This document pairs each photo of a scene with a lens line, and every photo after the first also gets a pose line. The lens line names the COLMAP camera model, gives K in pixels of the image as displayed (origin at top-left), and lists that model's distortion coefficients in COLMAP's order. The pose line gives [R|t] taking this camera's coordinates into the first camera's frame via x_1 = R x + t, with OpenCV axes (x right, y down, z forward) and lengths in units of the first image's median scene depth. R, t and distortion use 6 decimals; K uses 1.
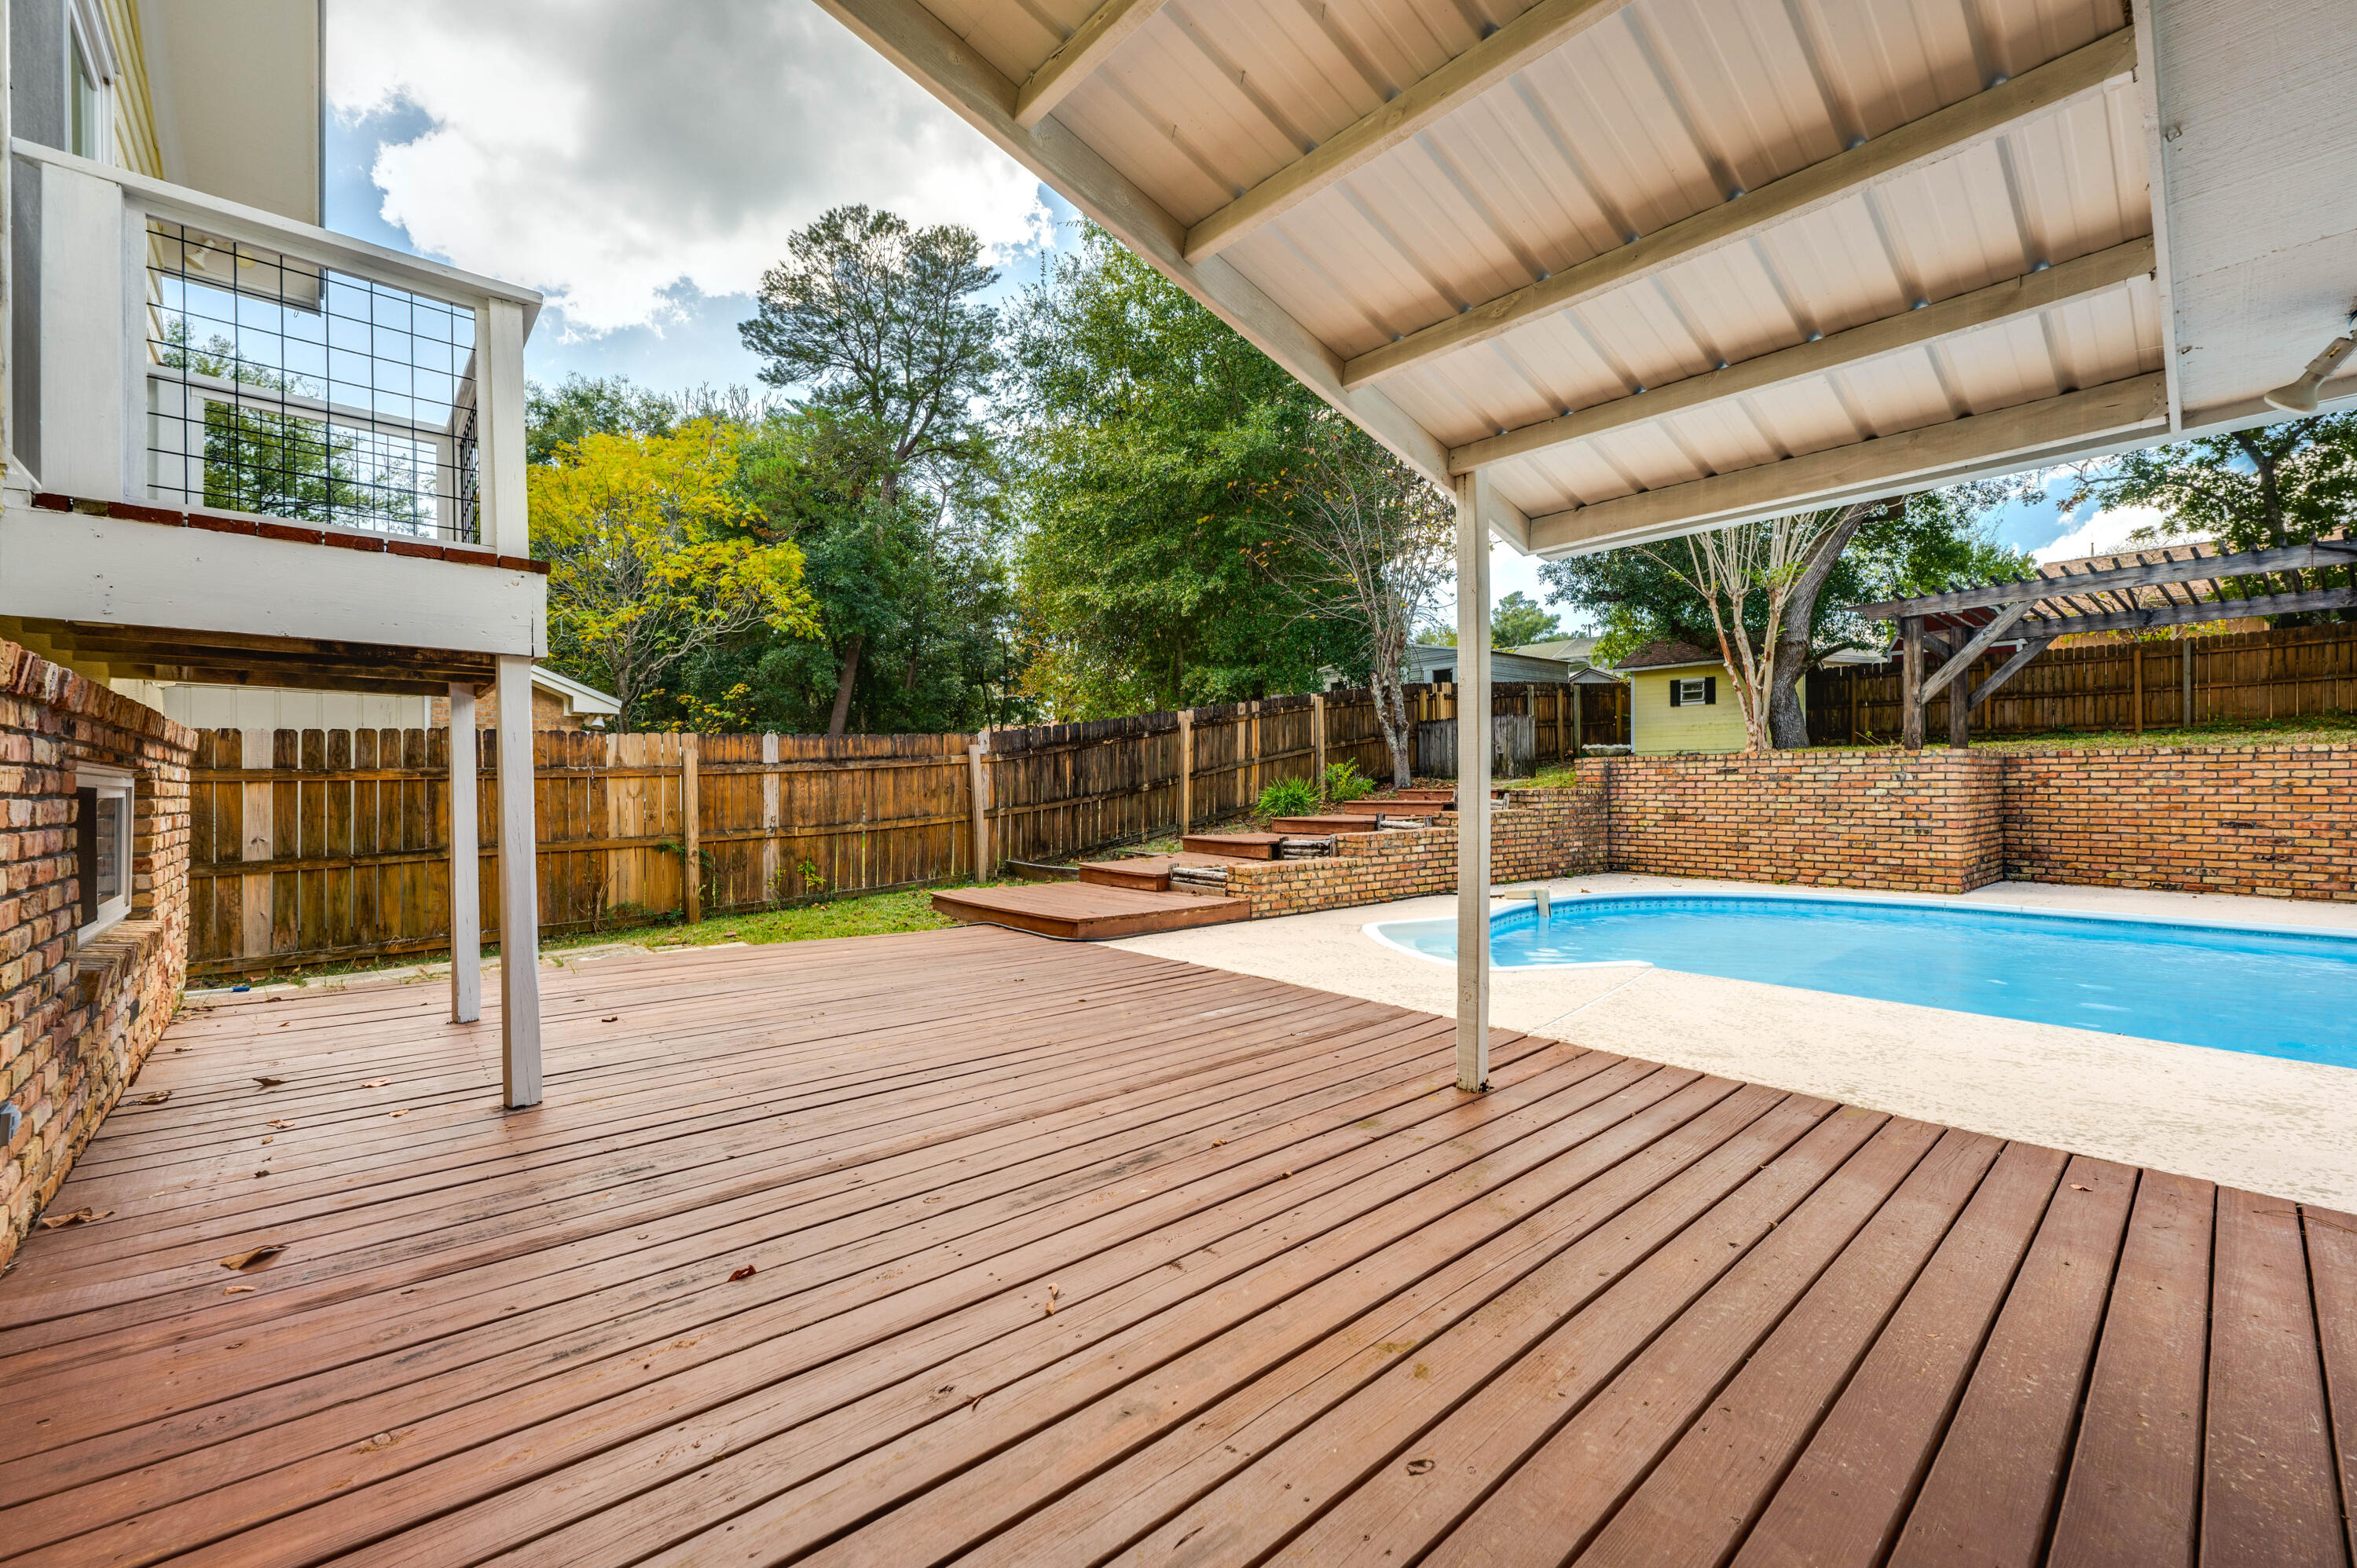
lens RADIAL K [[932.1, 0, 1179.0], [0, 932.1, 792.4], [0, 0, 1]] dist [-0.003910, -0.000139]
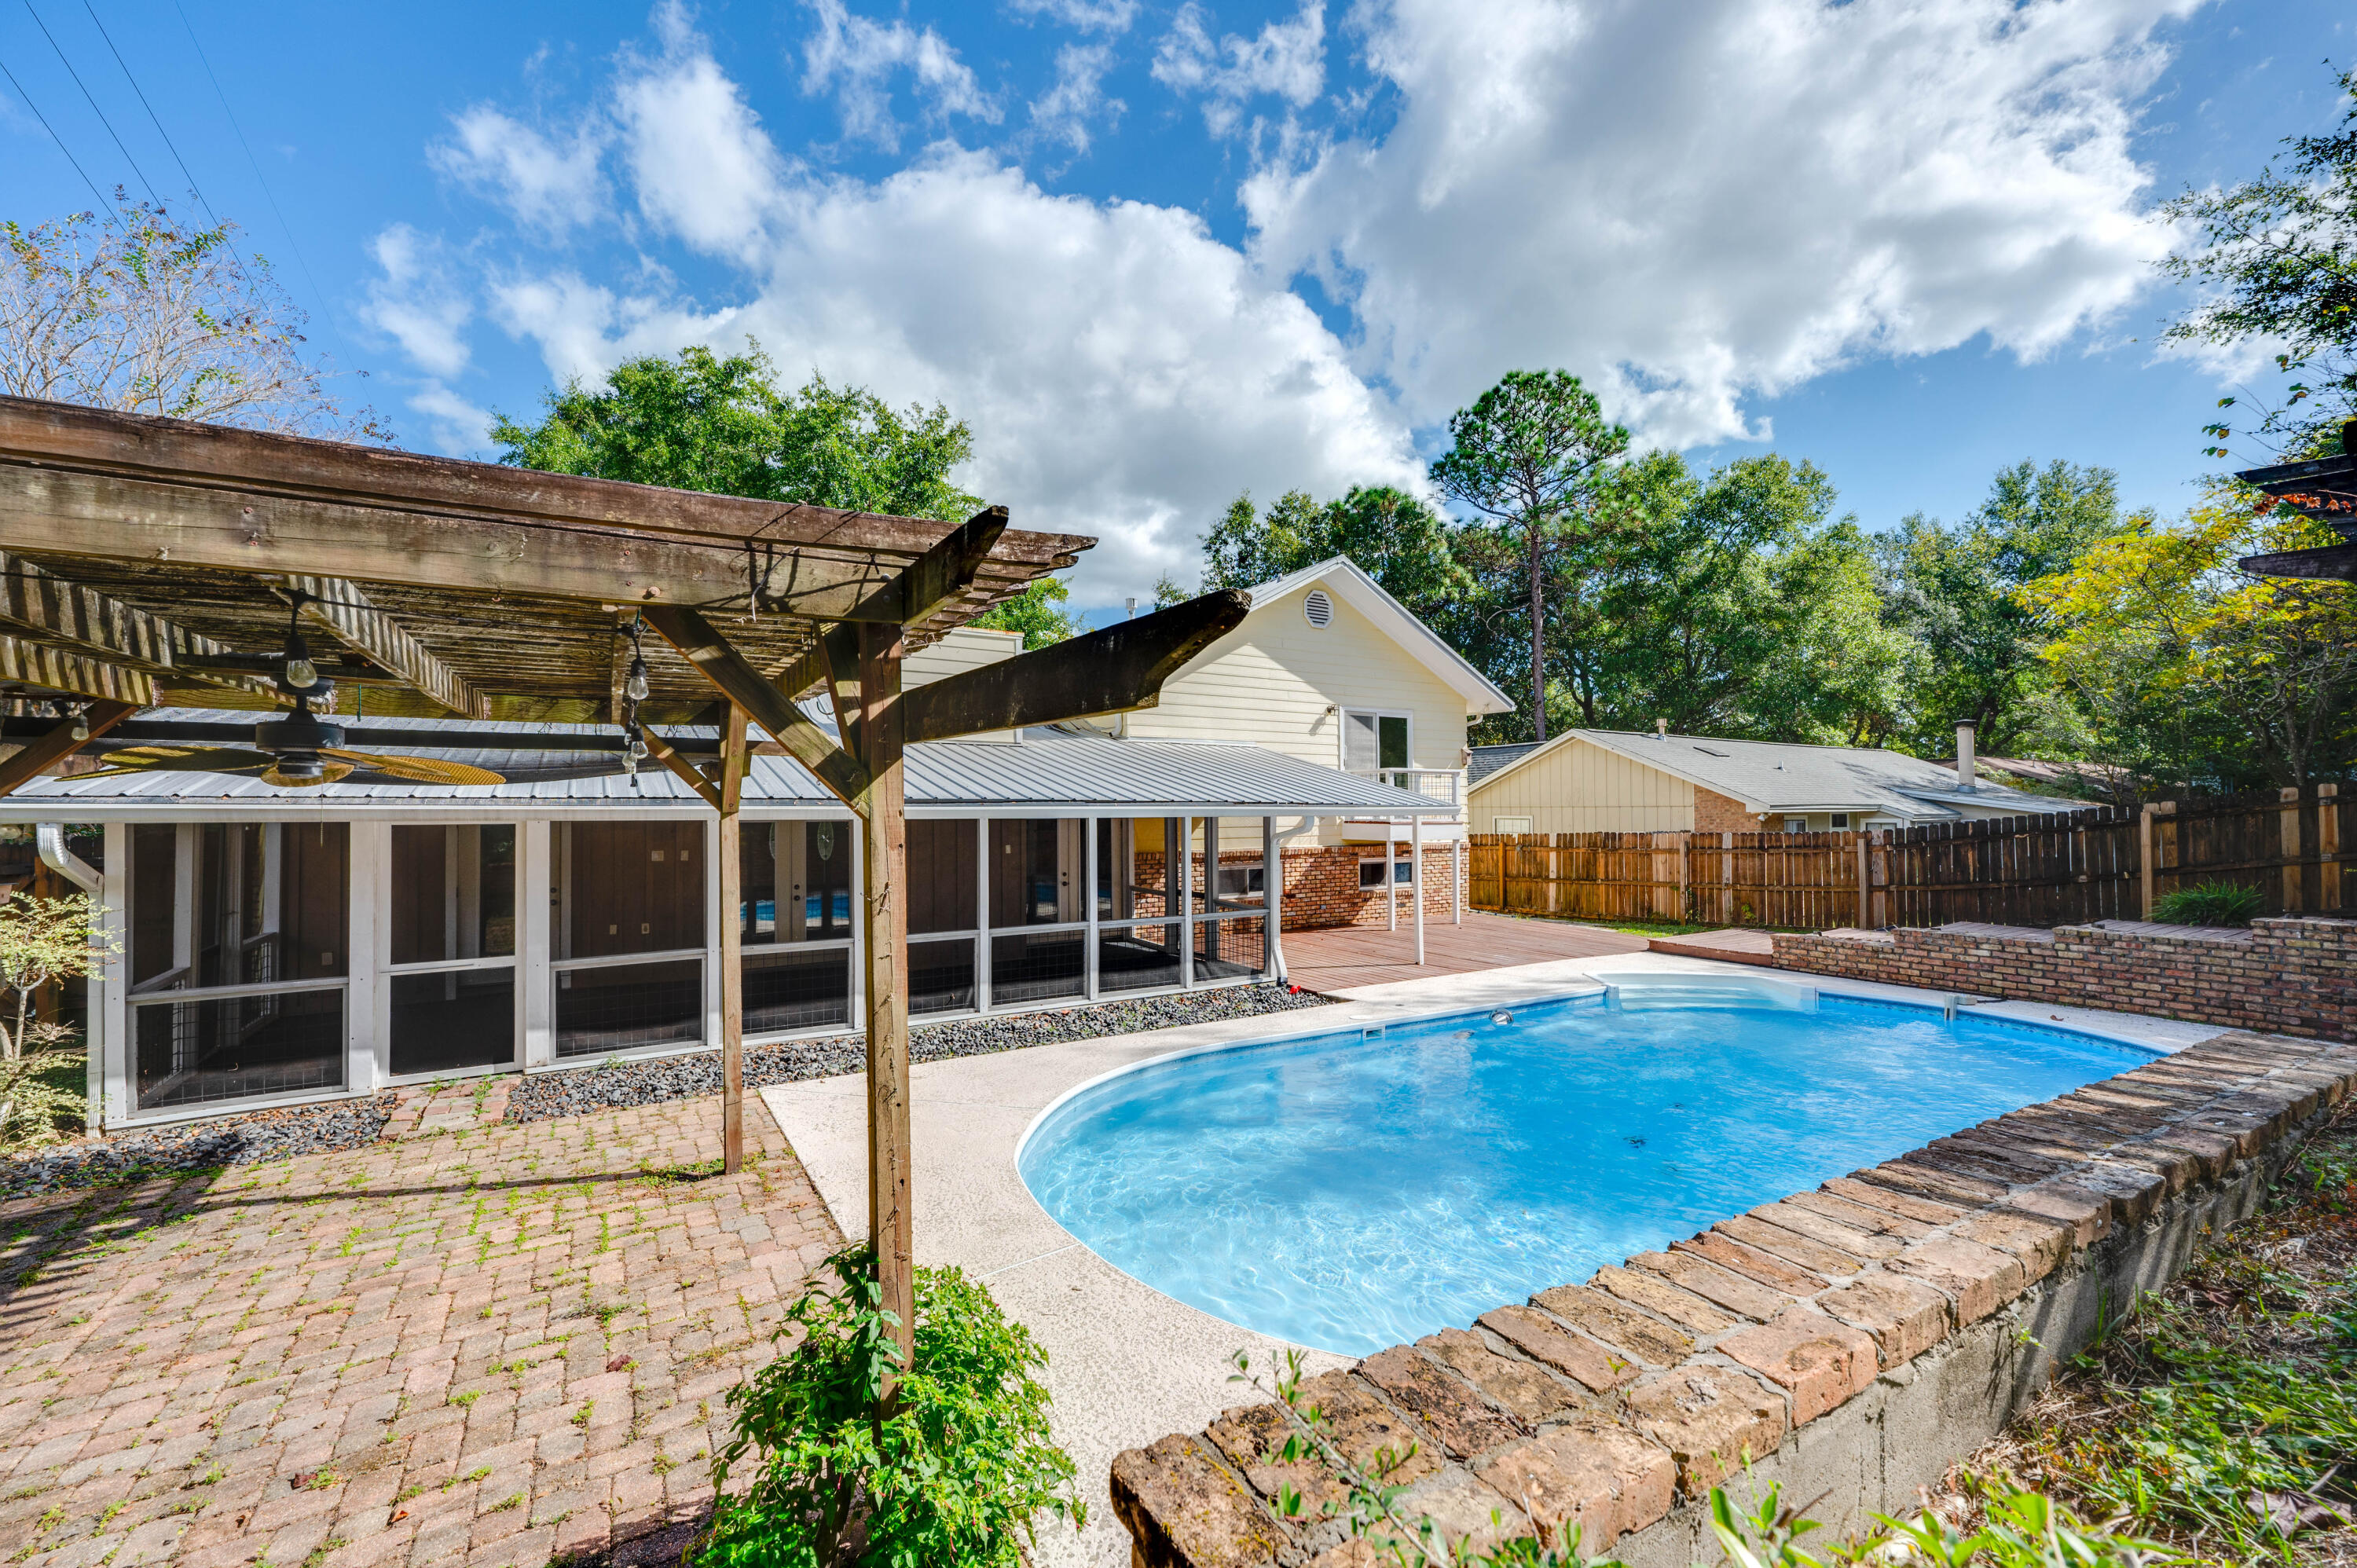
lens RADIAL K [[932.1, 0, 1184.9], [0, 932.1, 792.0], [0, 0, 1]] dist [-0.003910, -0.000139]
pose [[-0.150795, -0.009834, -0.988516, 1.409857], [0.000055, 0.999950, -0.009956, -0.113366], [0.988565, -0.001556, -0.150787, 0.196539]]
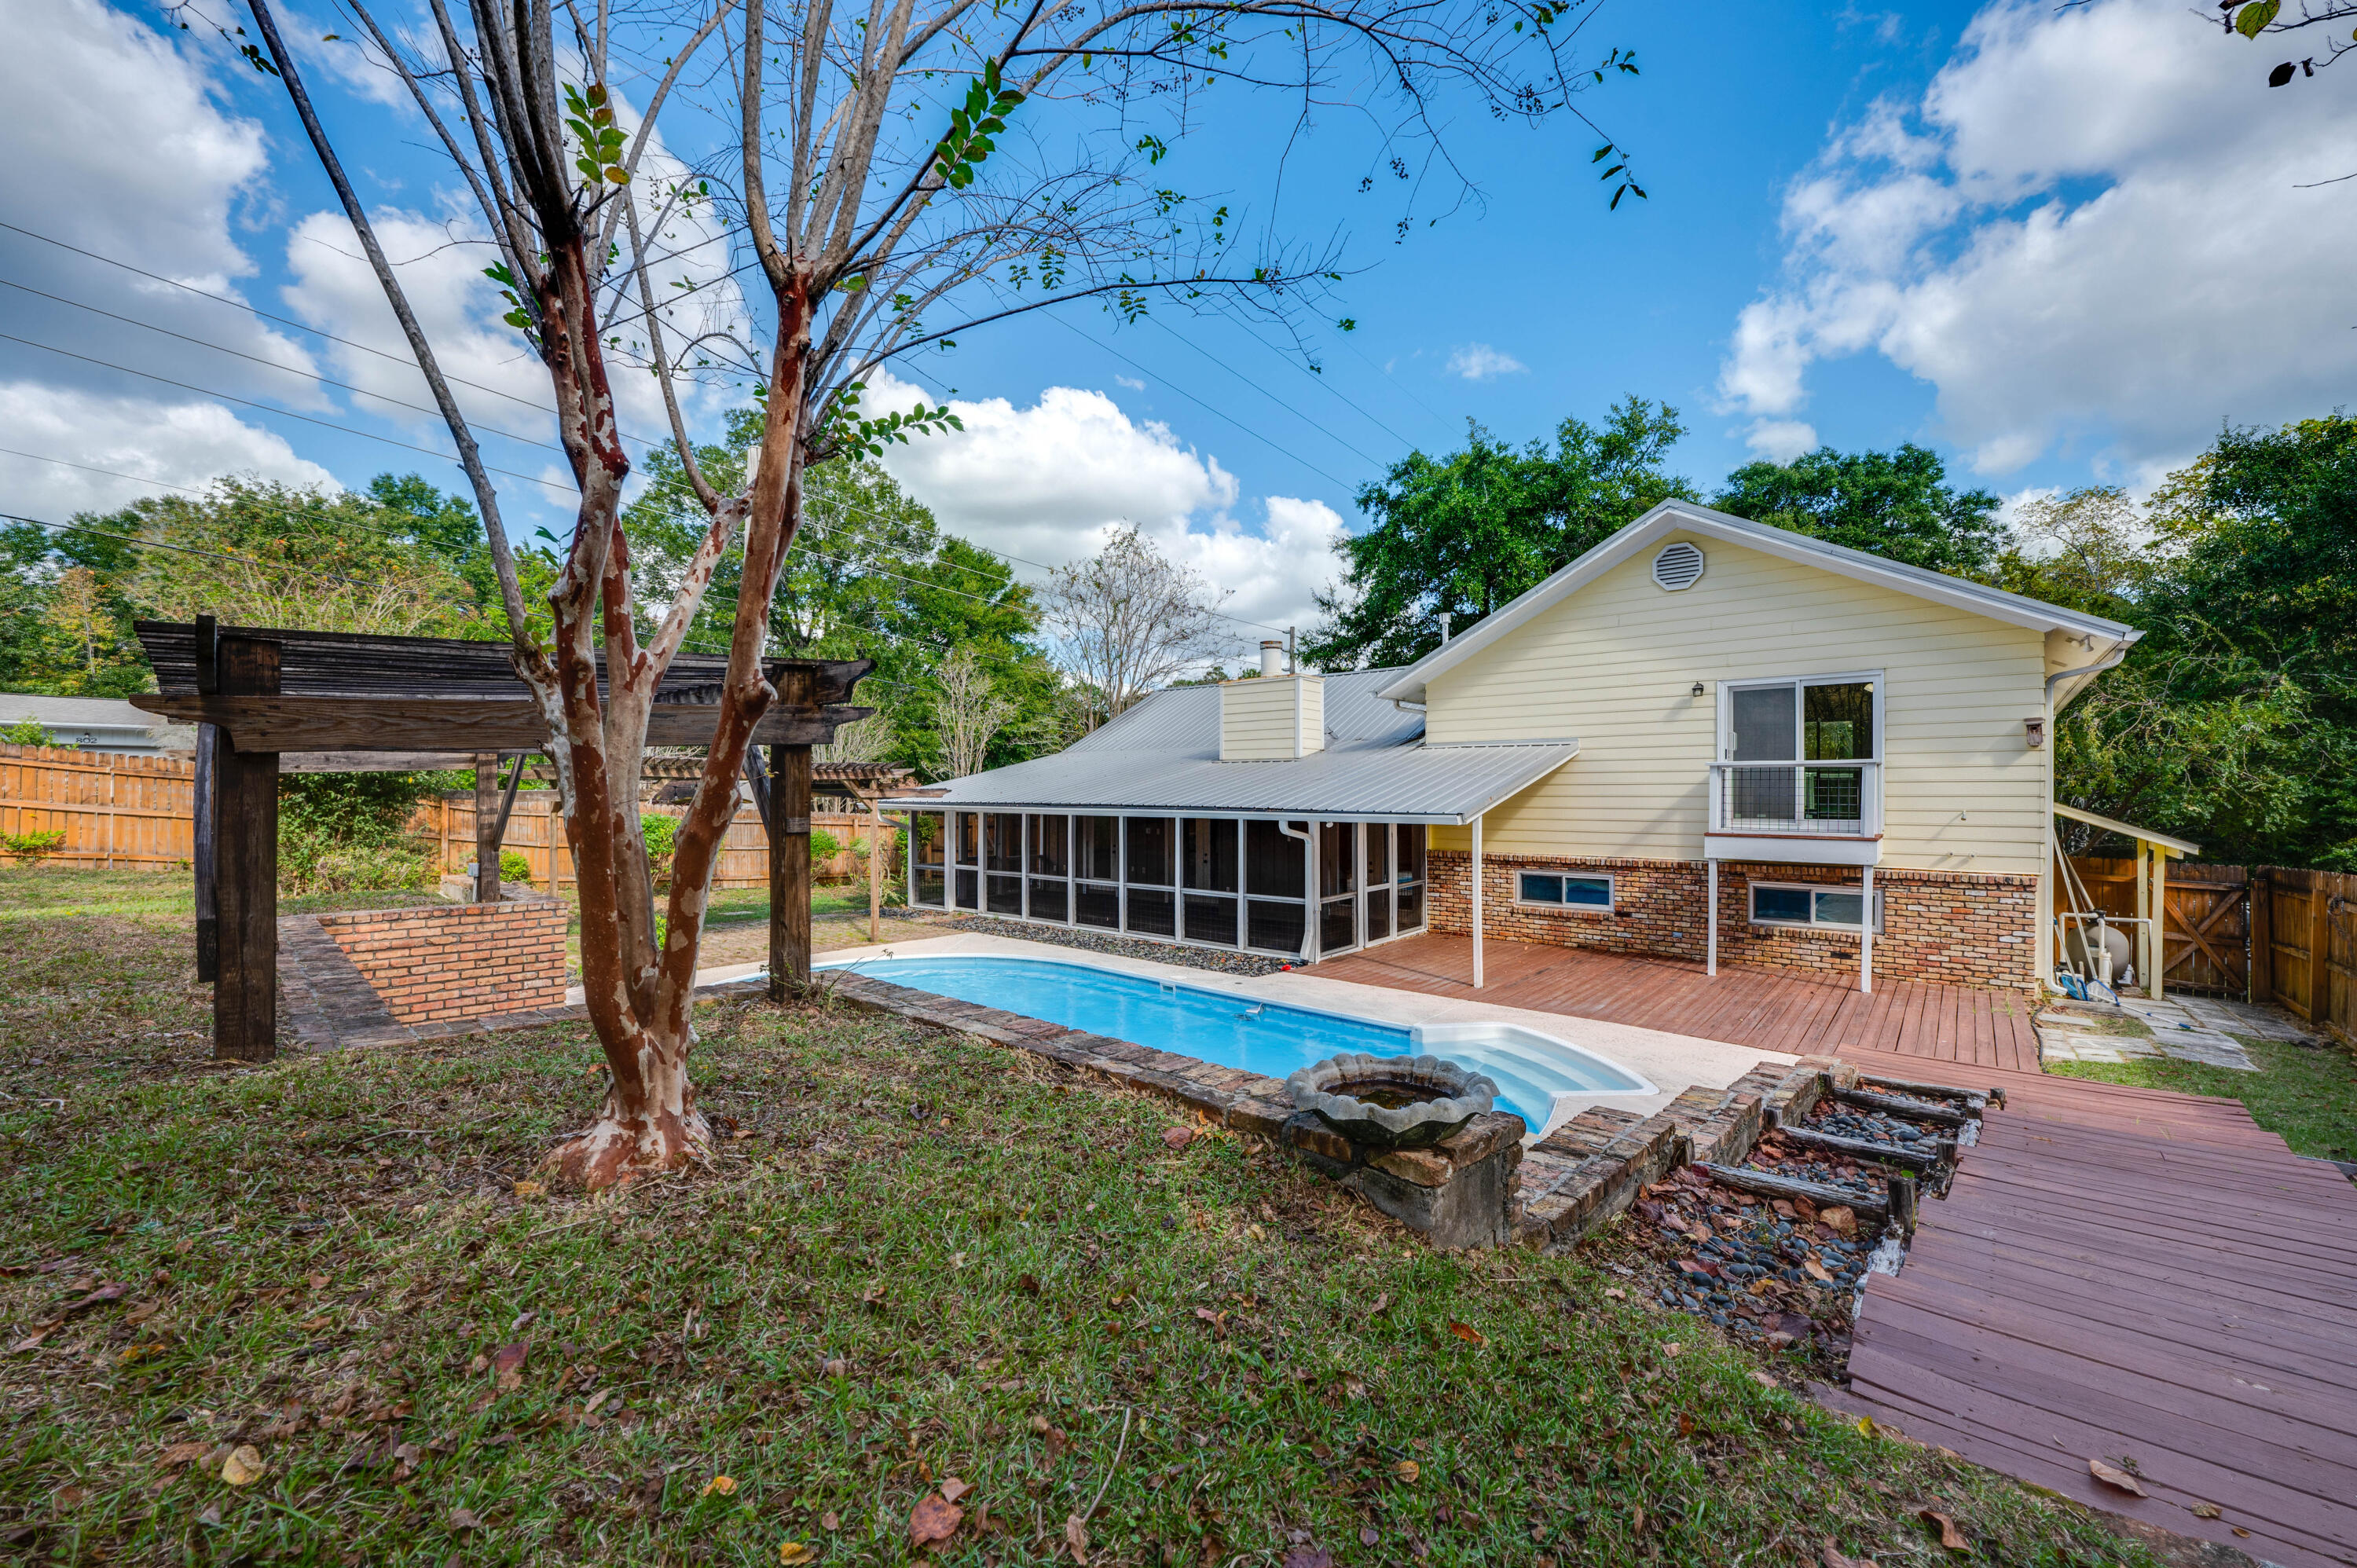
lens RADIAL K [[932.1, 0, 1203.9], [0, 932.1, 810.6], [0, 0, 1]] dist [-0.003910, -0.000139]
pose [[-0.986929, 0.005379, -0.161065, 0.631349], [0.002387, 0.999821, 0.018766, -0.131806], [0.161137, 0.018136, -0.986765, 1.392475]]
